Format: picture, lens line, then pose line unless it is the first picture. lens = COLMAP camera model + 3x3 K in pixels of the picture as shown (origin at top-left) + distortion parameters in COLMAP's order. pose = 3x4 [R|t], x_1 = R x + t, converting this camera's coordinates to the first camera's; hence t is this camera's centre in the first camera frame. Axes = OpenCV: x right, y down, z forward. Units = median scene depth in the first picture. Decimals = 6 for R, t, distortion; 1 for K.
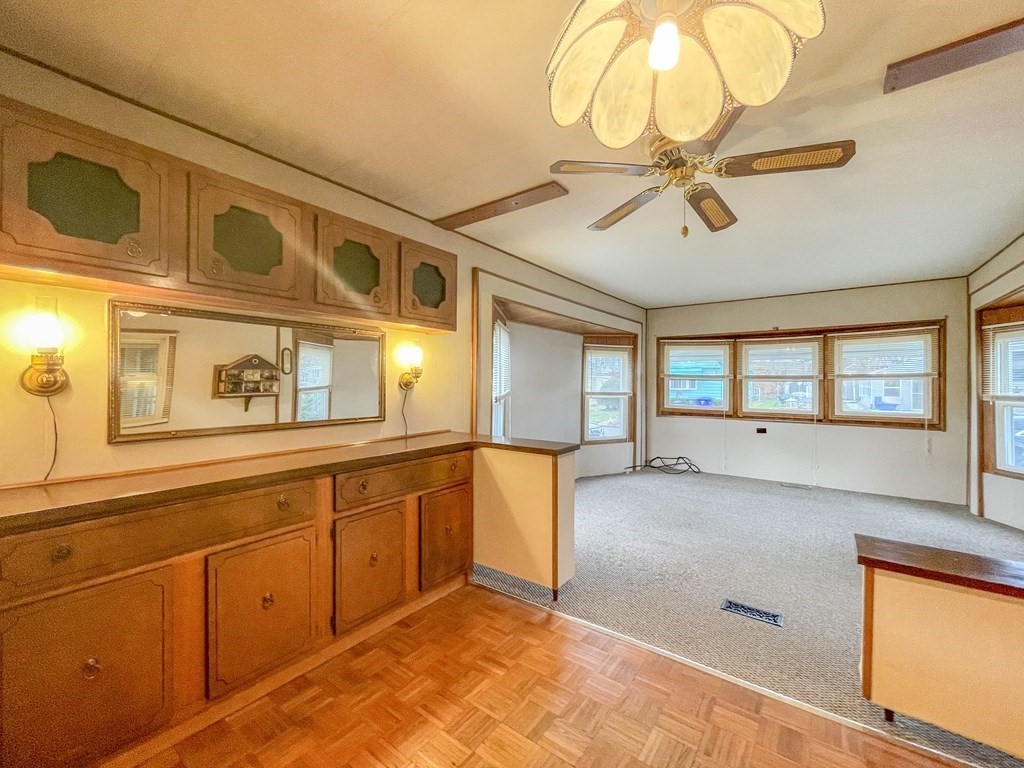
lens RADIAL K [[417.4, 0, 511.9], [0, 417.4, 382.6], [0, 0, 1]] dist [-0.001360, -0.000492]
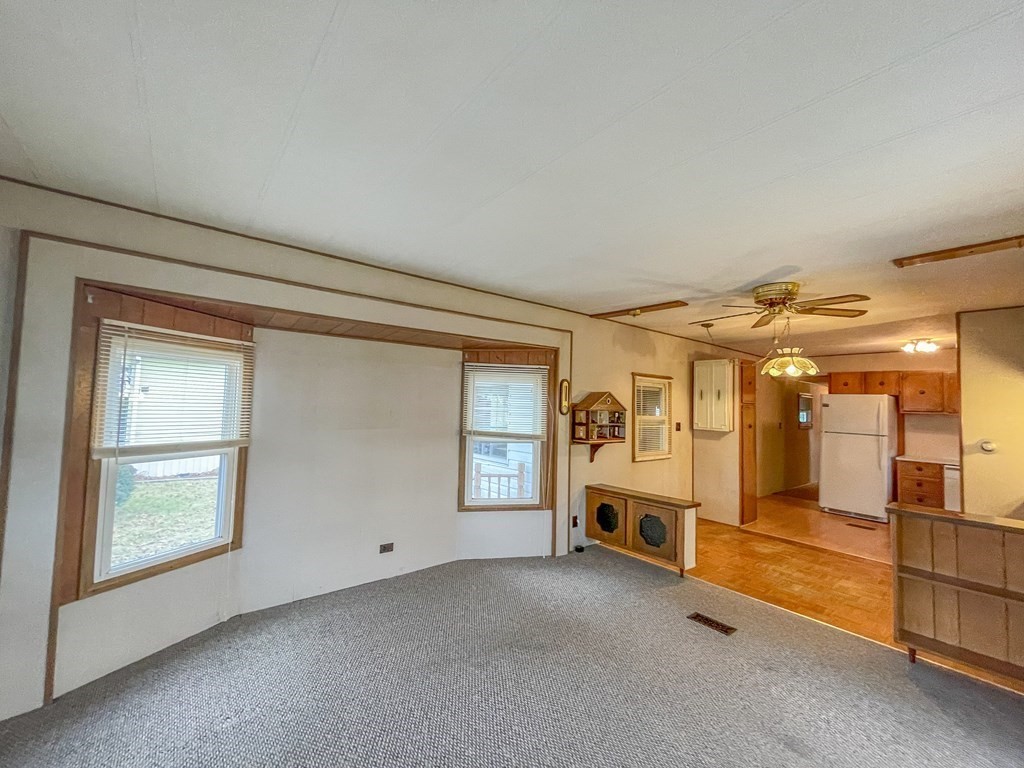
lens RADIAL K [[417.4, 0, 511.9], [0, 417.4, 382.6], [0, 0, 1]] dist [-0.001360, -0.000492]
pose [[-0.970549, -0.017778, 0.240245, 0.392680], [-0.033176, 0.997635, -0.060198, -0.029935], [-0.238607, -0.066396, -0.968844, 1.081682]]
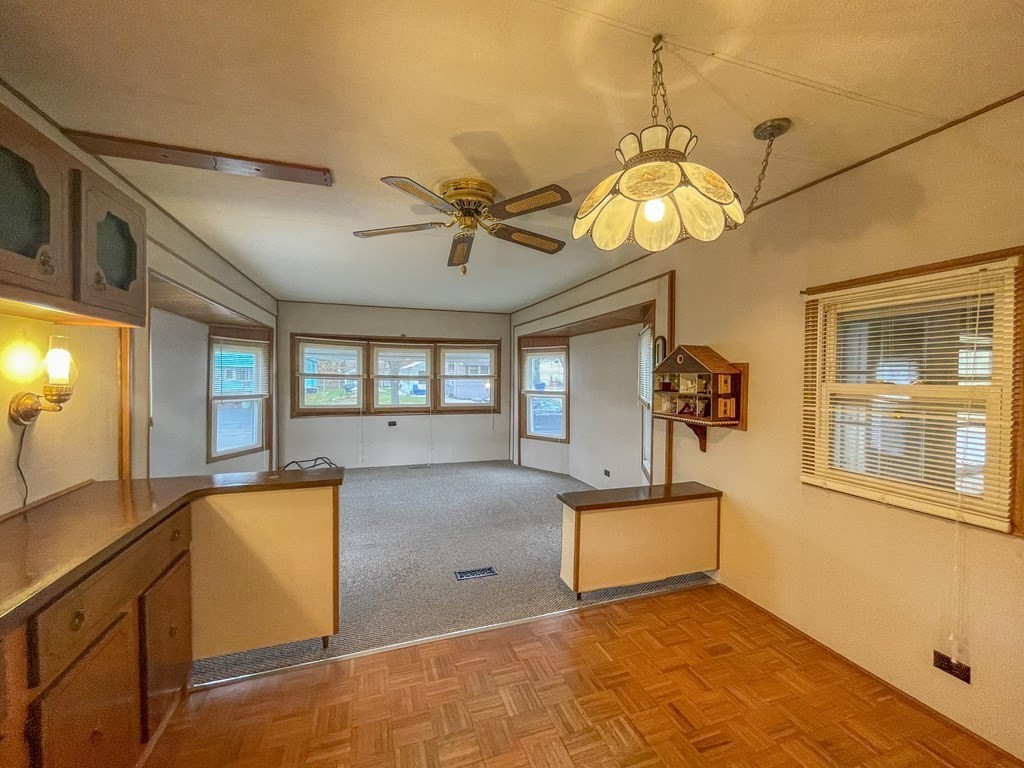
lens RADIAL K [[423.0, 0, 512.4], [0, 423.0, 382.2], [0, 0, 1]] dist [-0.002310, -0.000175]
pose [[0.559640, -0.015620, 0.828588, -0.194573], [-0.006396, 0.999711, 0.023167, -0.030421], [-0.828711, -0.018265, 0.559379, 0.086330]]
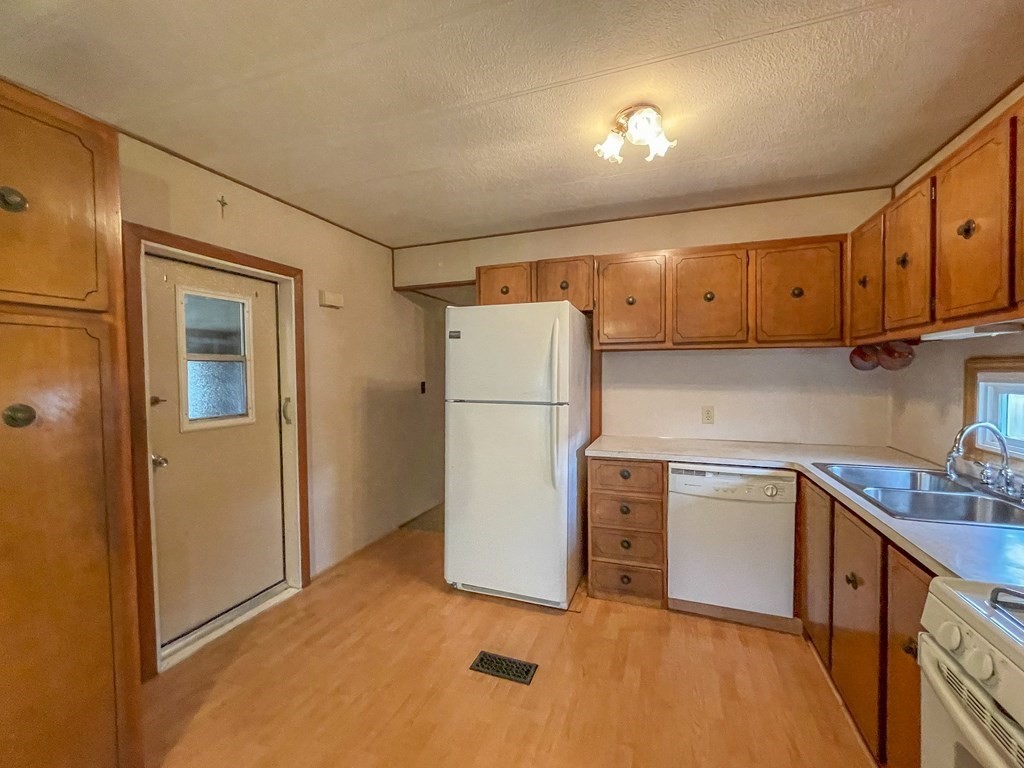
lens RADIAL K [[423.0, 0, 512.4], [0, 423.0, 382.2], [0, 0, 1]] dist [-0.002310, -0.000175]
pose [[-0.955804, 0.018189, -0.293442, -0.122211], [0.012325, 0.999686, 0.021820, -0.021591], [0.293747, 0.017239, -0.955728, 0.176106]]
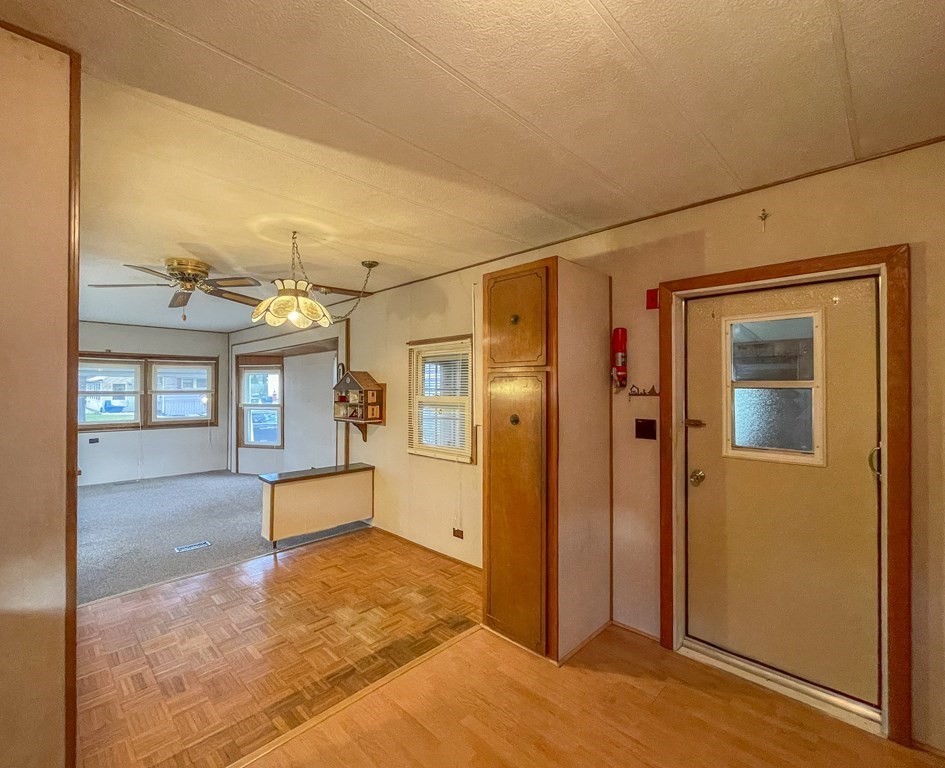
lens RADIAL K [[433.3, 0, 434.5], [0, 433.3, 382.2], [0, 0, 1]] dist [-0.002537, -0.000418]
pose [[0.165566, 0.008492, 0.986162, -0.430967], [-0.003936, 0.999961, -0.007950, -0.039785], [-0.986191, -0.002566, 0.165593, -0.098790]]
